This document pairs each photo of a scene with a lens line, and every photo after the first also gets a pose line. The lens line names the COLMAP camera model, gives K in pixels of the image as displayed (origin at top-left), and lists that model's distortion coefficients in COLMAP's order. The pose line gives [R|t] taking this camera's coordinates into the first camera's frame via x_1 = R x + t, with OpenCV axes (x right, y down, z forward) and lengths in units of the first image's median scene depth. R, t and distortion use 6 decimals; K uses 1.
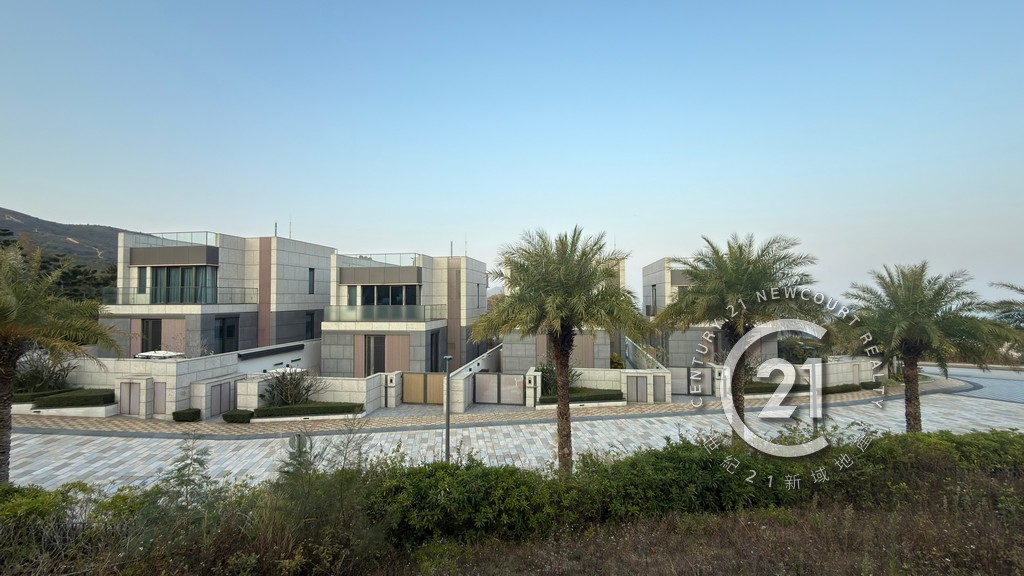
lens RADIAL K [[408.3, 0, 513.0], [0, 408.3, 286.7], [0, 0, 1]] dist [-0.000323, 0.000323]
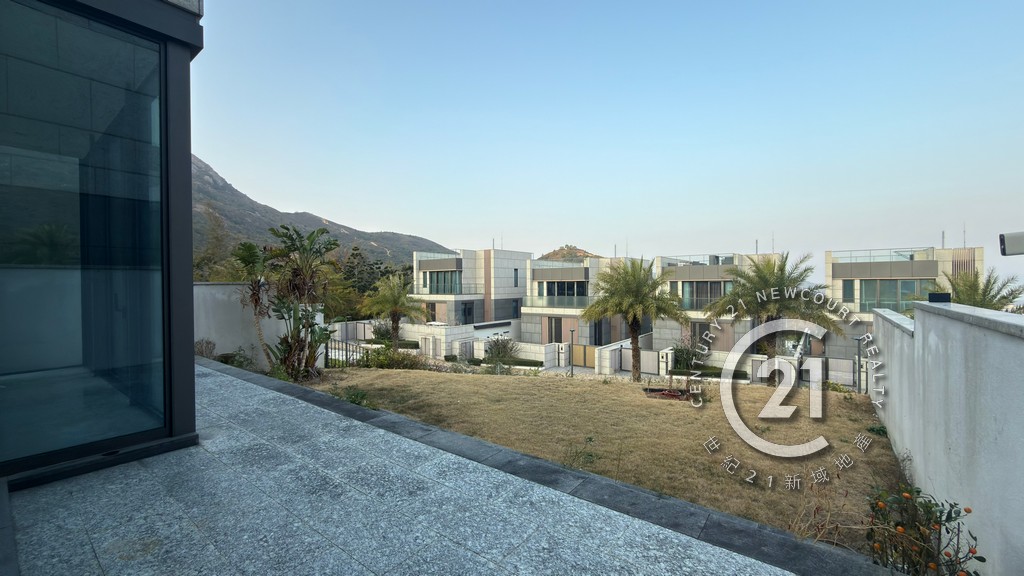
lens RADIAL K [[408.3, 0, 513.0], [0, 408.3, 286.7], [0, 0, 1]] dist [-0.000323, 0.000323]
pose [[0.880939, 0.000385, -0.473229, 0.219579], [0.016748, 0.999348, 0.031990, -0.037398], [0.472933, -0.036107, 0.880358, -0.331157]]
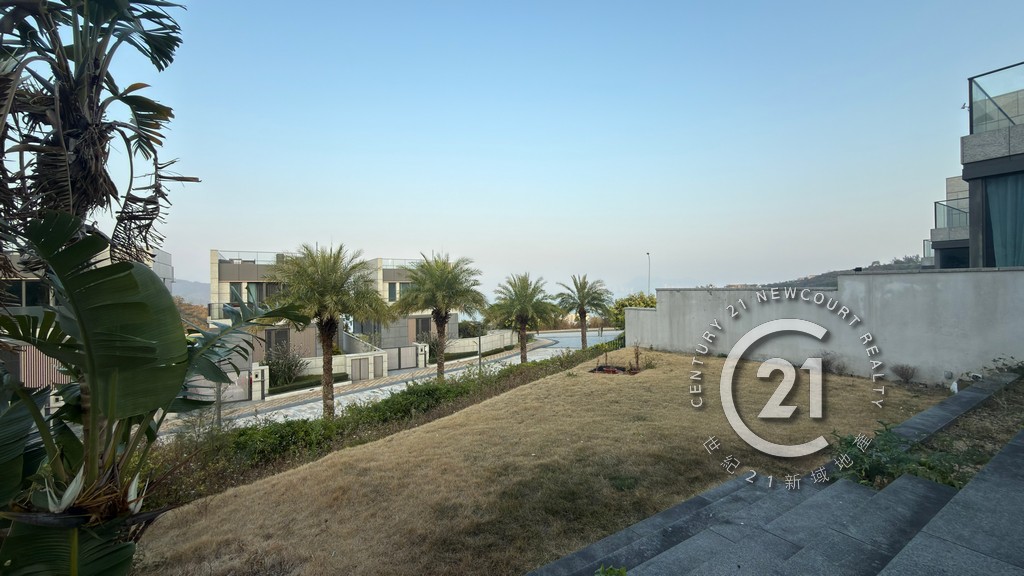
lens RADIAL K [[408.3, 0, 513.0], [0, 408.3, 286.7], [0, 0, 1]] dist [-0.000323, 0.000323]
pose [[0.754442, -0.002941, 0.656360, -0.136109], [-0.009403, 0.999839, 0.015289, -0.013303], [-0.656299, -0.017706, 0.754293, -0.183118]]
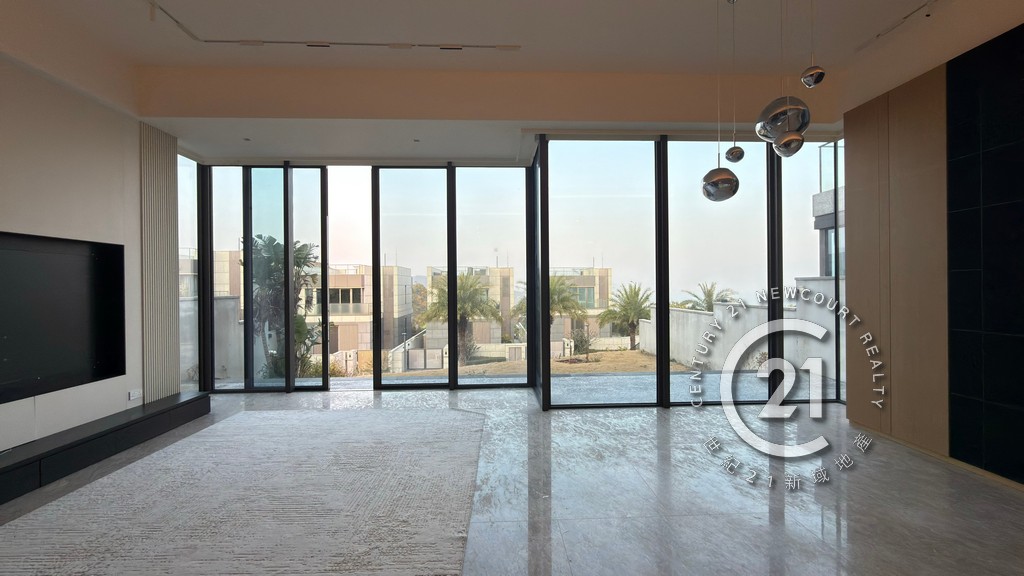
lens RADIAL K [[411.1, 0, 512.7], [0, 411.1, 285.2], [0, 0, 1]] dist [-0.000336, 0.000039]
pose [[0.978638, -0.003092, 0.205570, -0.027888], [-0.001150, 0.999789, 0.020513, -0.049885], [-0.205590, -0.020312, 0.978427, -0.513077]]
